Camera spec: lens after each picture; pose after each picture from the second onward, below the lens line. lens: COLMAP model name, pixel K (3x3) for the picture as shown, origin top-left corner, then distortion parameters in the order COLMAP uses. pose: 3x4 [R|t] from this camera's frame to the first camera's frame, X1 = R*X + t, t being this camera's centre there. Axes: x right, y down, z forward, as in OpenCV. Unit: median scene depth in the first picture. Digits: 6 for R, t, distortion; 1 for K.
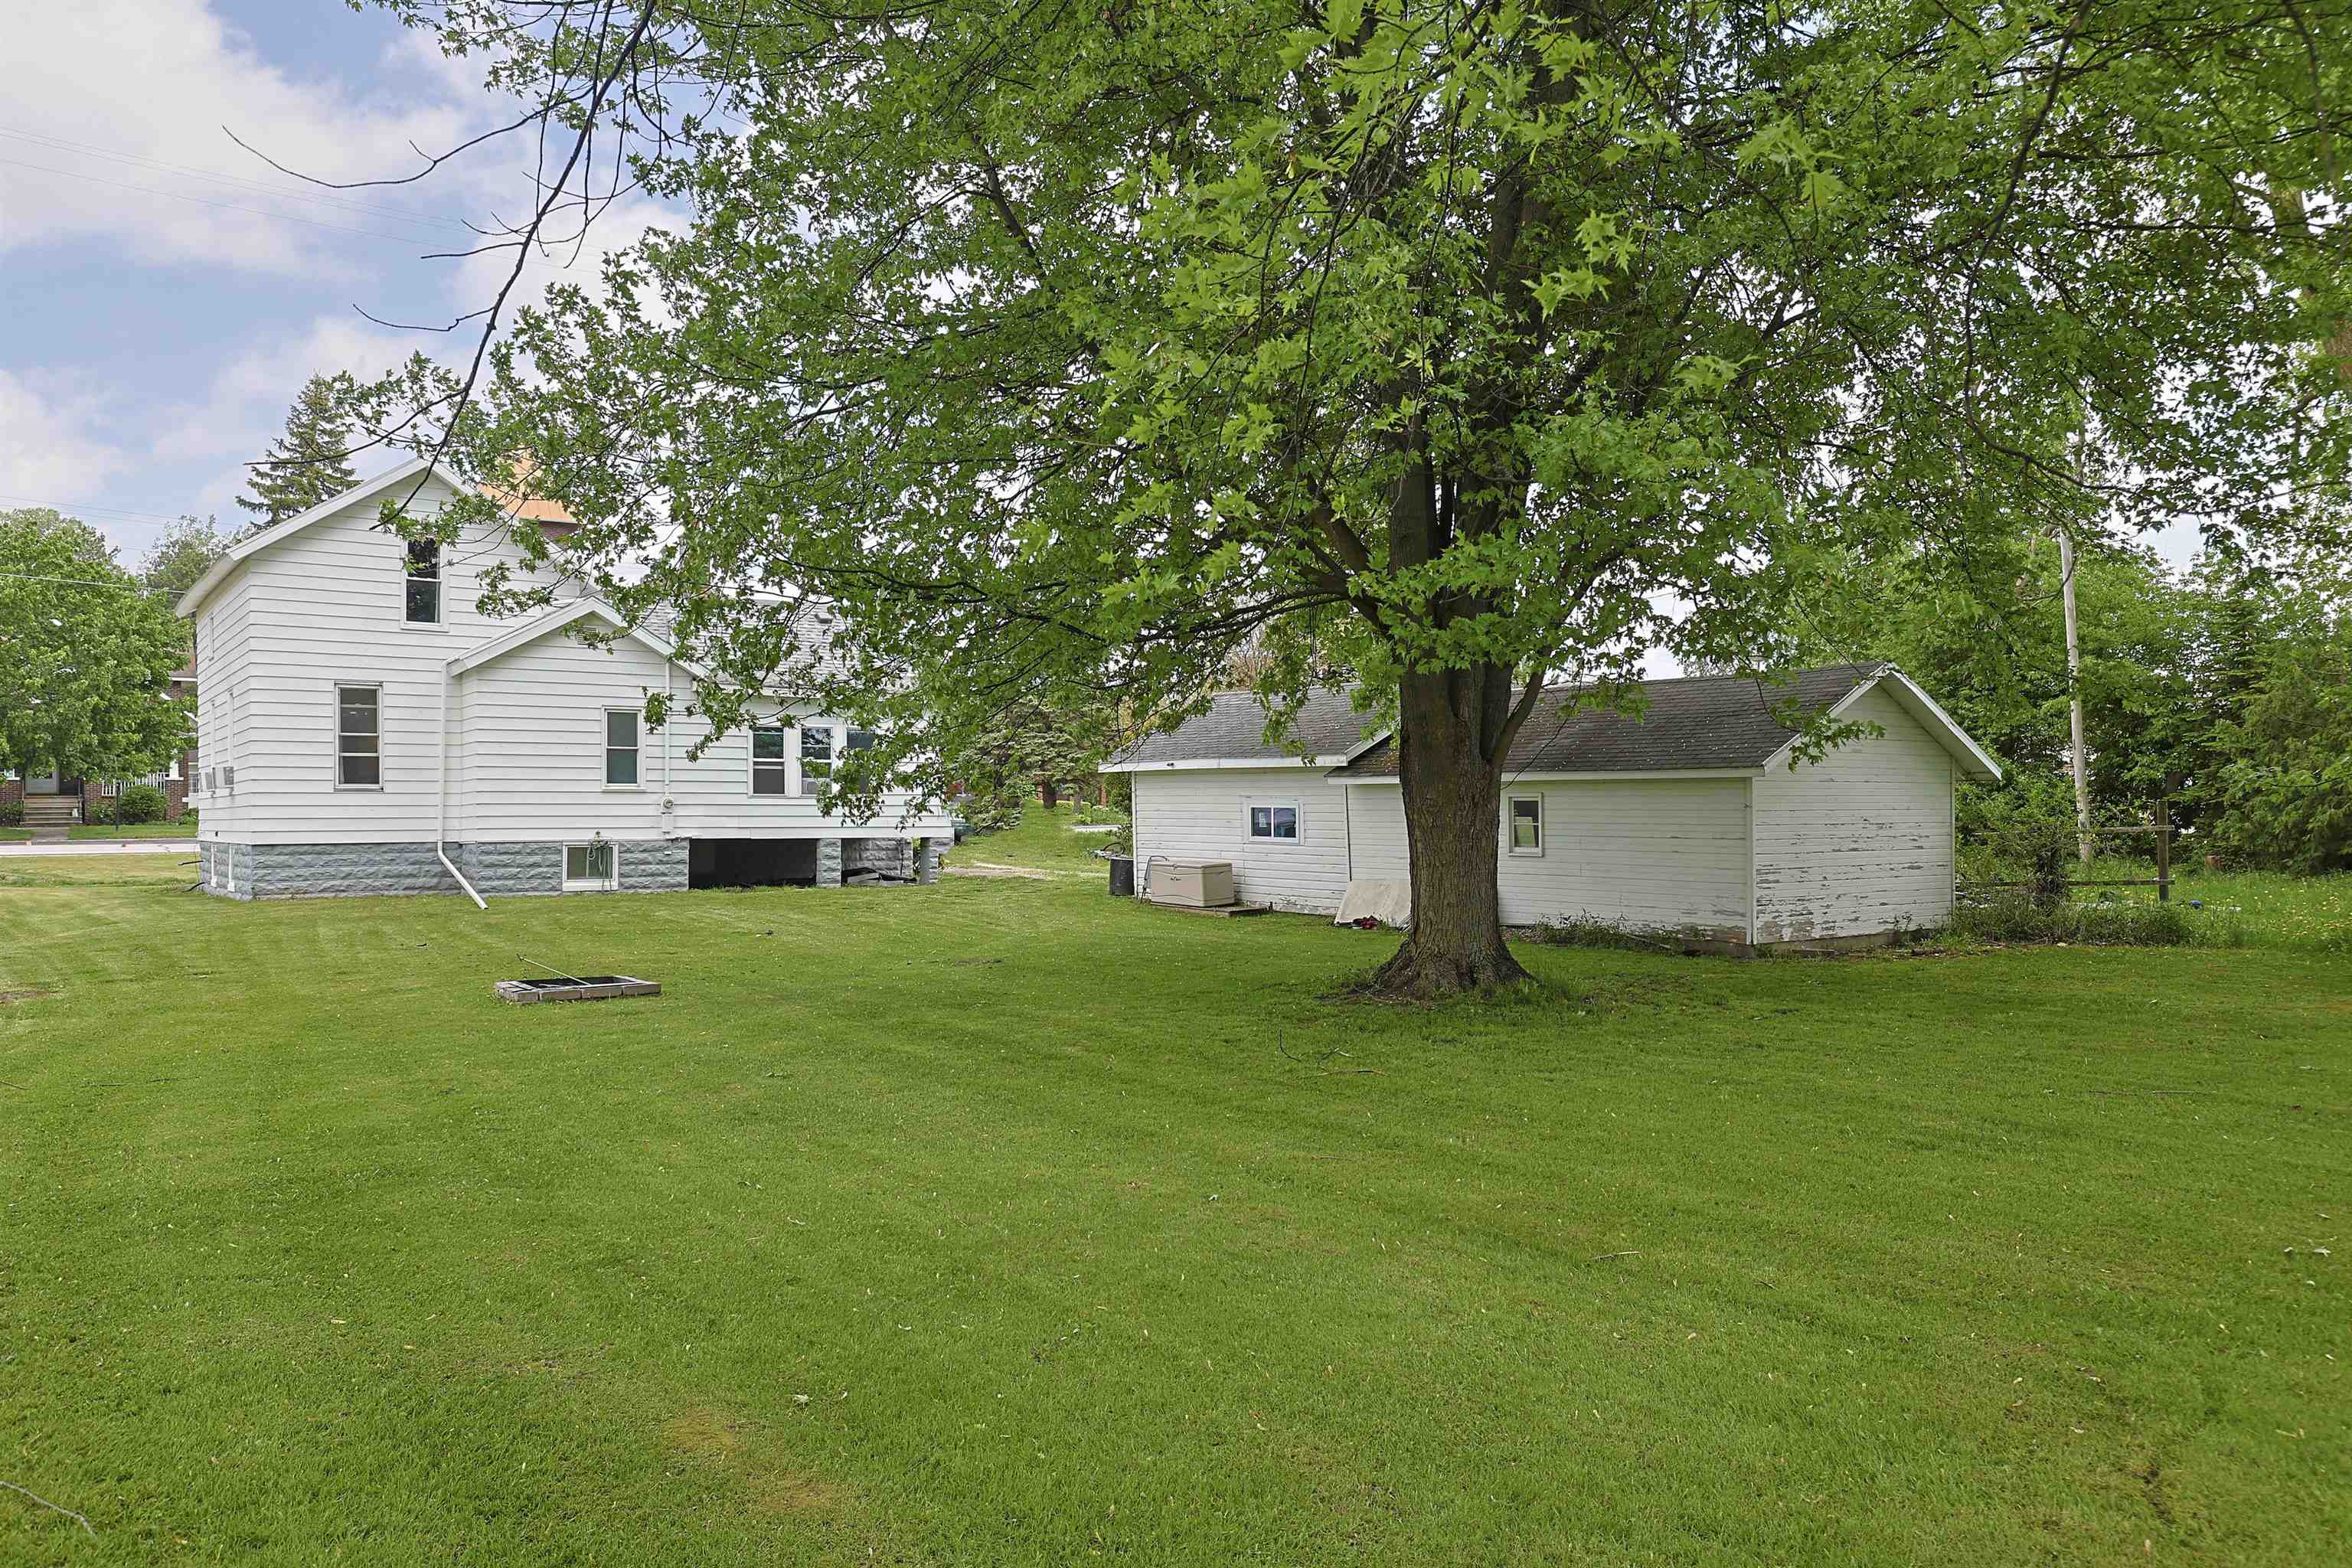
lens RADIAL K [[1625.4, 0, 1177.8], [0, 1625.4, 790.9], [0, 0, 1]] dist [0.001632, 0.000140]
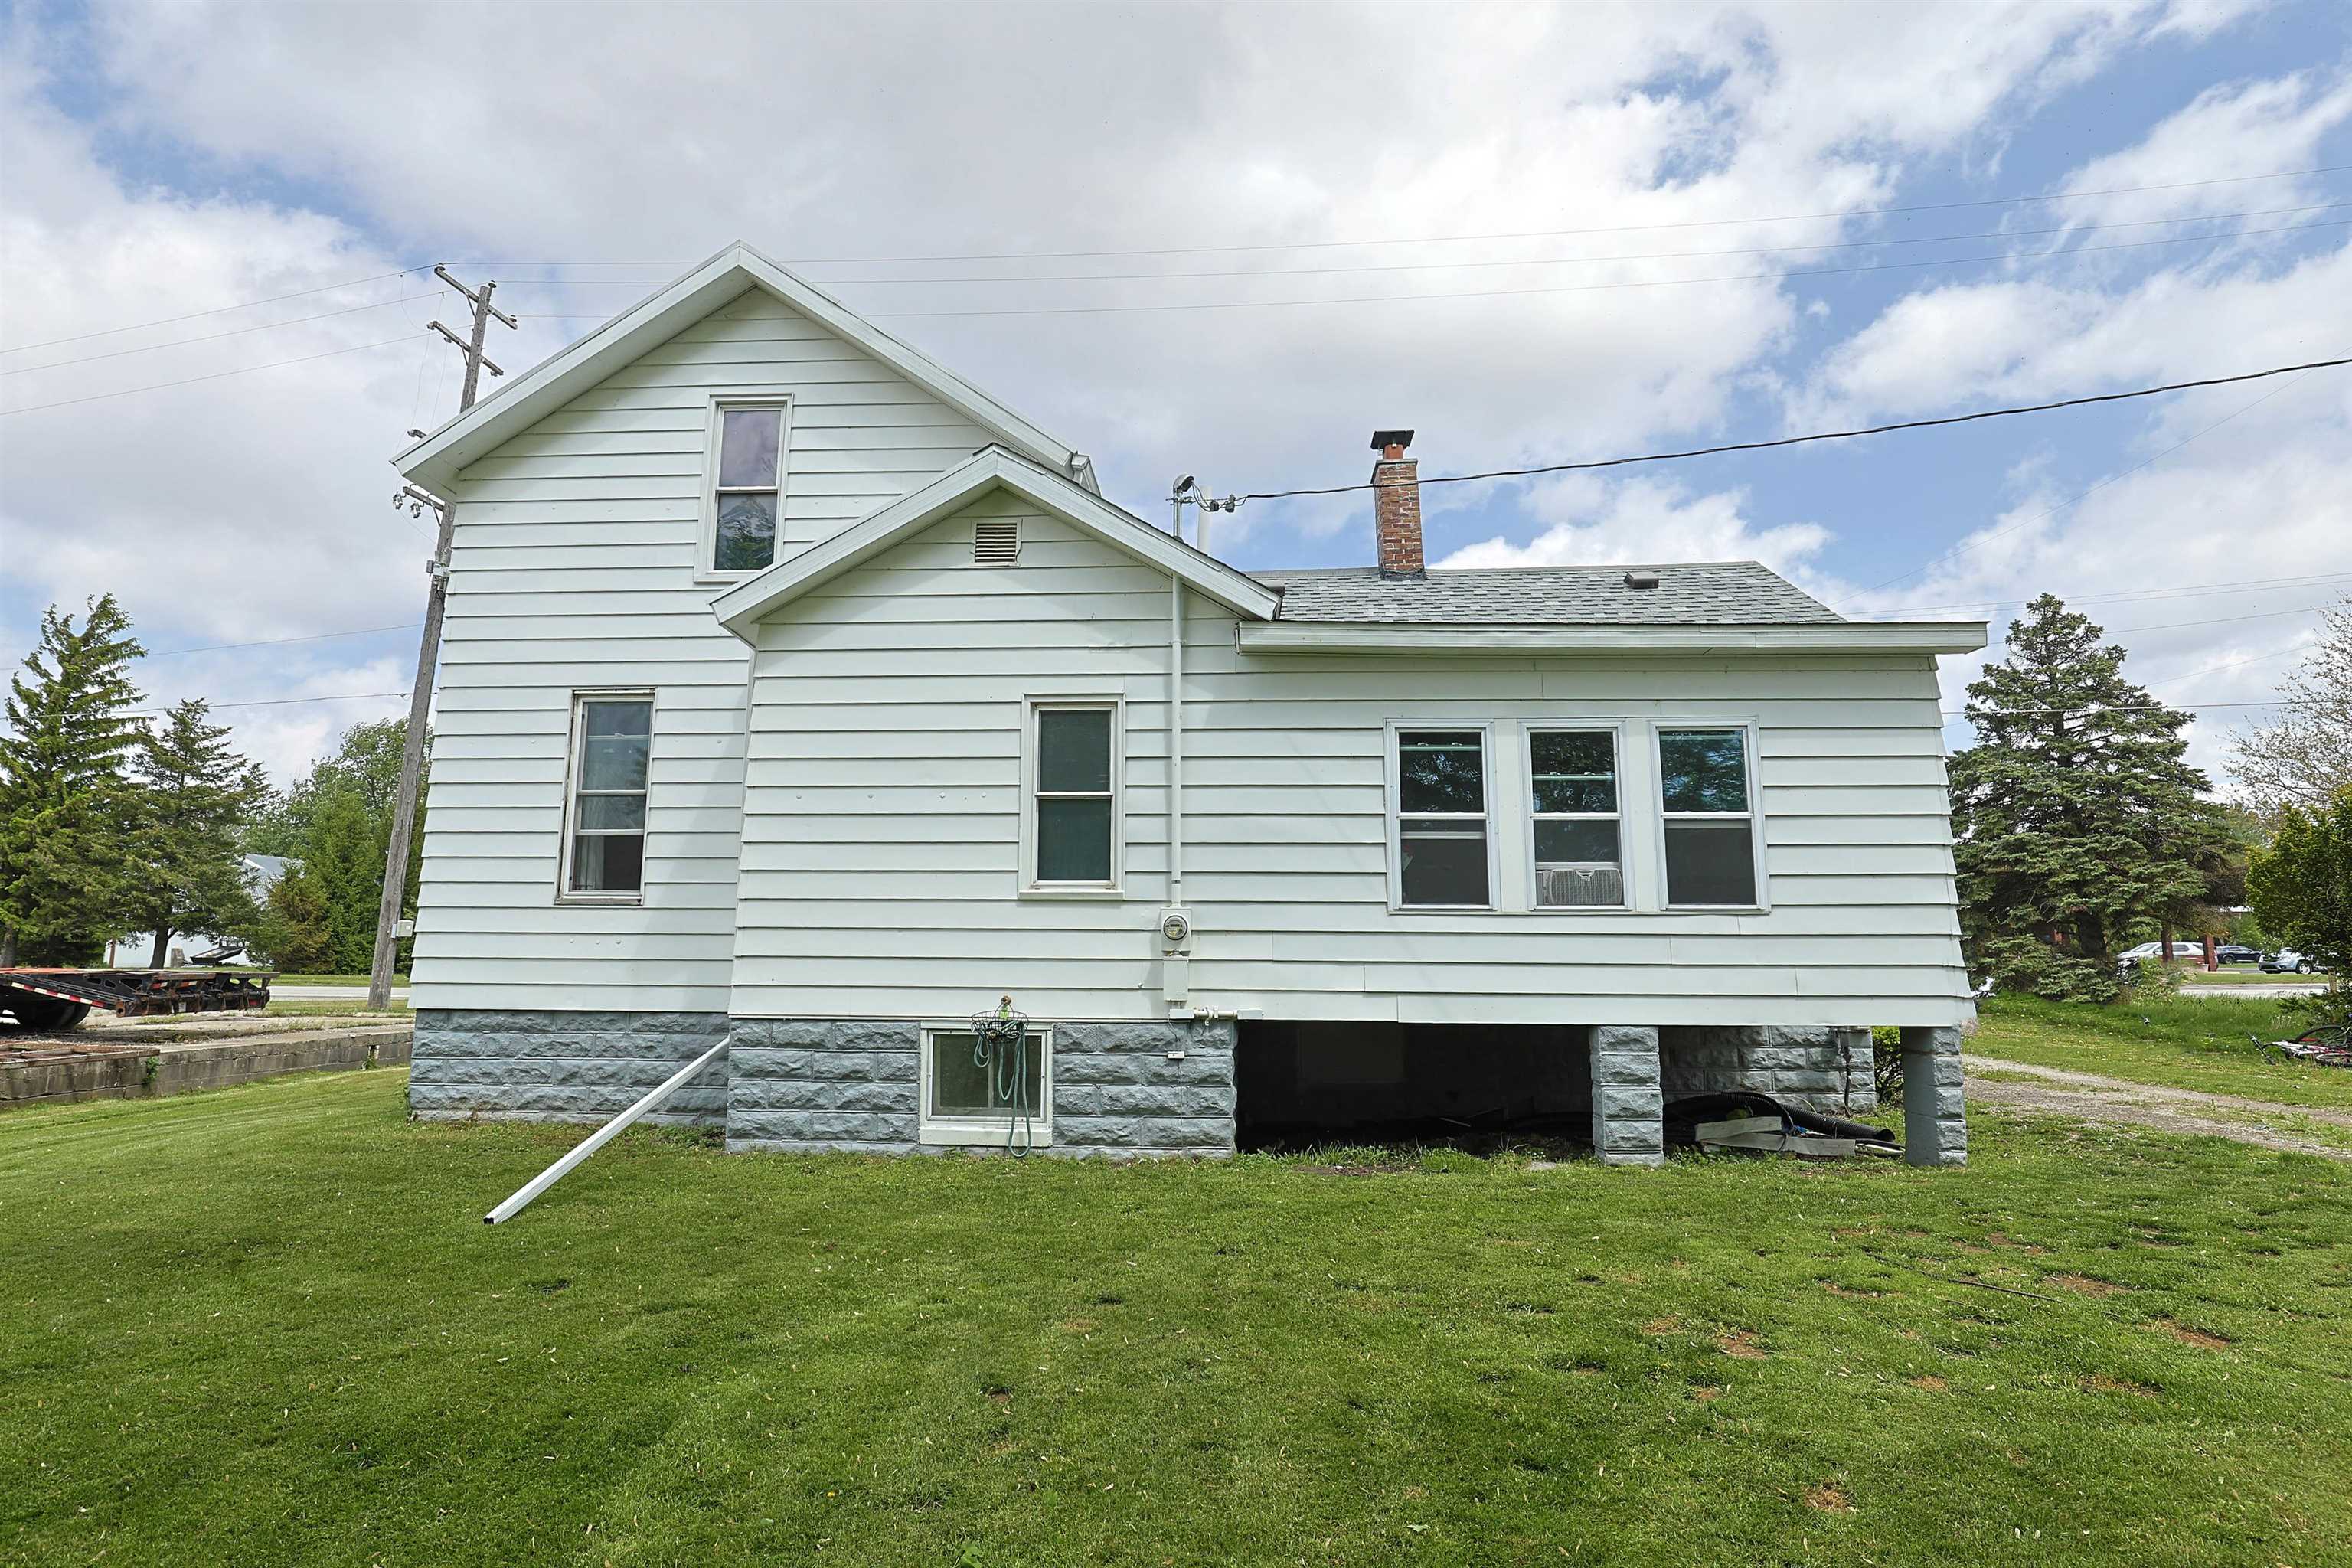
lens RADIAL K [[1142.0, 0, 1186.4], [0, 1142.0, 790.8], [0, 0, 1]] dist [-0.024215, 0.000072]
pose [[0.776562, -0.088815, -0.623749, -0.136951], [0.000592, 0.990117, -0.140244, 0.013758], [0.630040, 0.108538, 0.768940, 0.795710]]
